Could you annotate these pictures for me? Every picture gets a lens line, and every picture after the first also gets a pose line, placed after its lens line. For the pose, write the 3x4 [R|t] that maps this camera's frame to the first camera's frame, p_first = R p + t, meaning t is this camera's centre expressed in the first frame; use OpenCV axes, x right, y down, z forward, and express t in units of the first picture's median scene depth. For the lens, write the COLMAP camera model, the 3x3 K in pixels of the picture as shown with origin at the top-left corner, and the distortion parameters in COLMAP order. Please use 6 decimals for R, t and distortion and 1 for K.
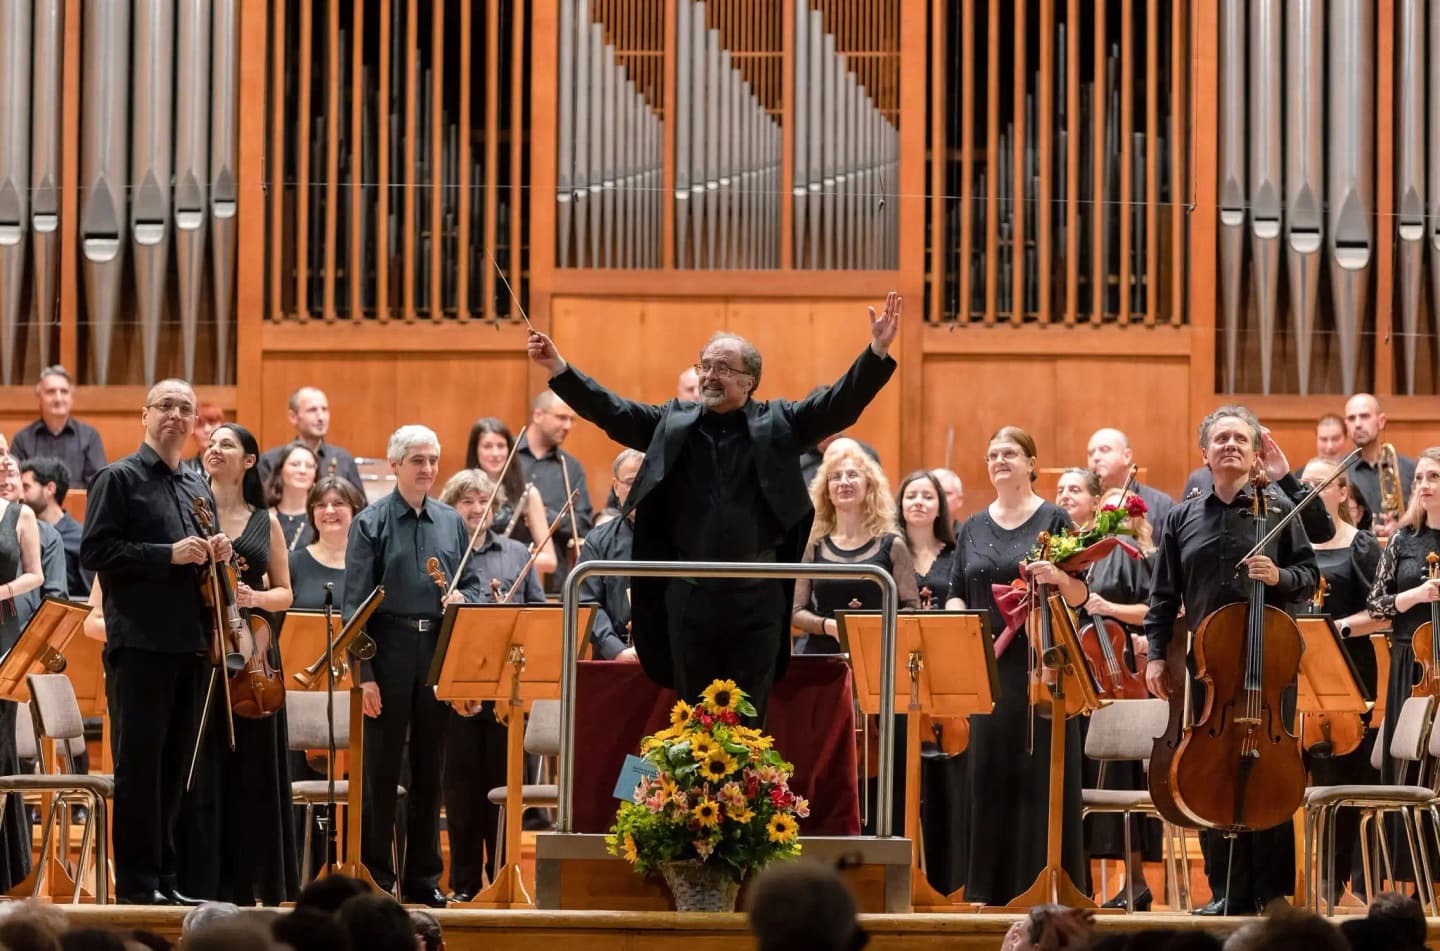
lens RADIAL K [[5004.5, 0, 720.0], [0, 5004.5, 475.5], [0, 0, 1]] dist [0.002765, -0.092108]
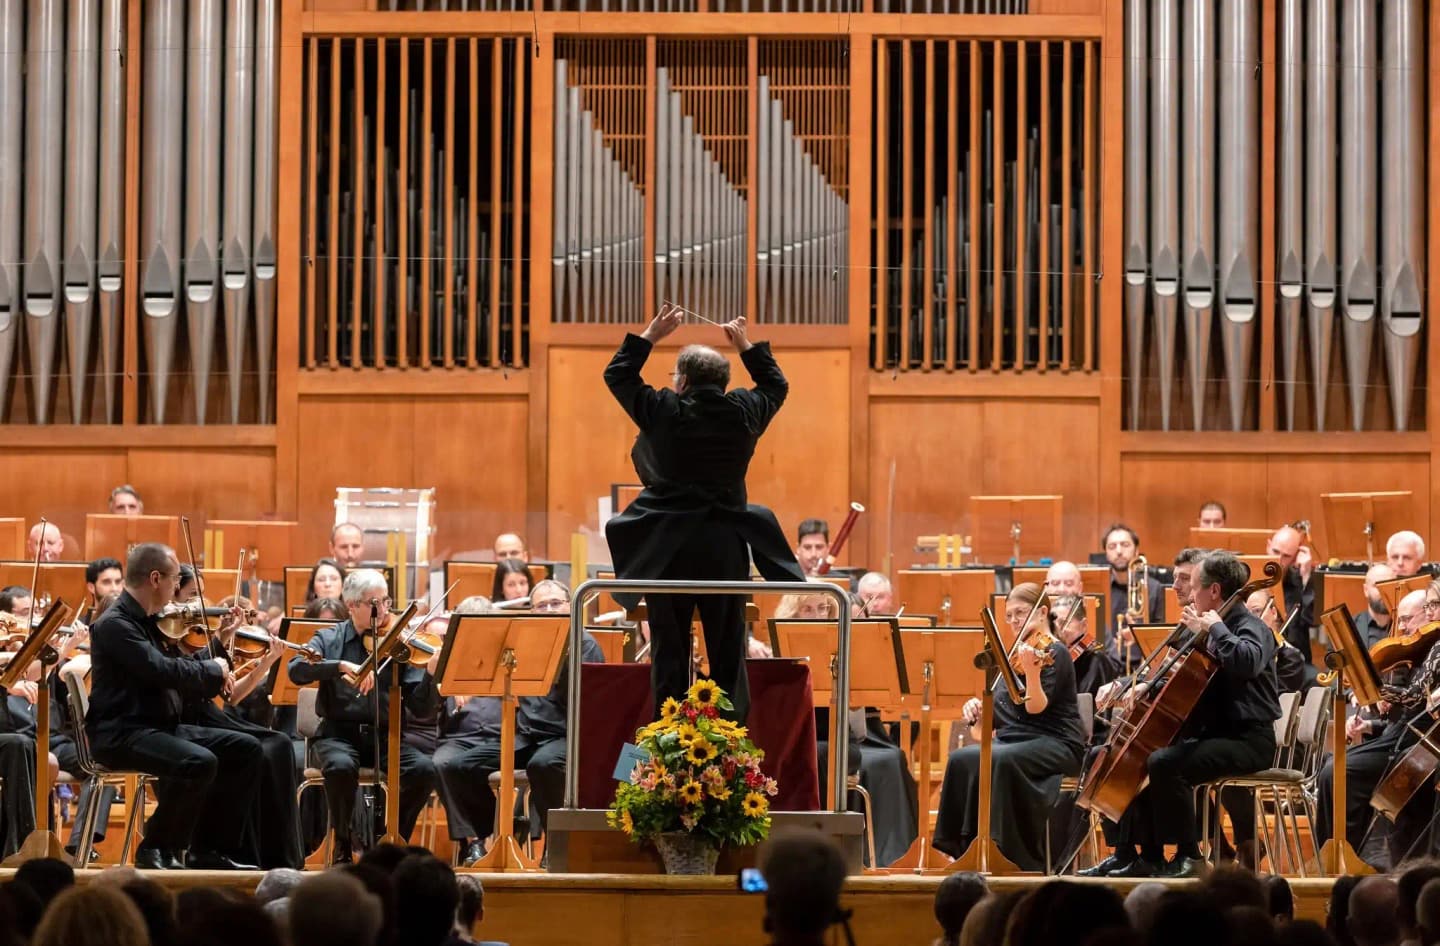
lens RADIAL K [[5004.5, 0, 720.0], [0, 5004.5, 473.0], [0, 0, 1]] dist [0.002765, -0.092108]
pose [[0.999885, -0.000590, 0.015145, -0.011492], [0.000569, 0.999999, 0.001383, -0.008253], [-0.015146, -0.001374, 0.999884, -0.157074]]
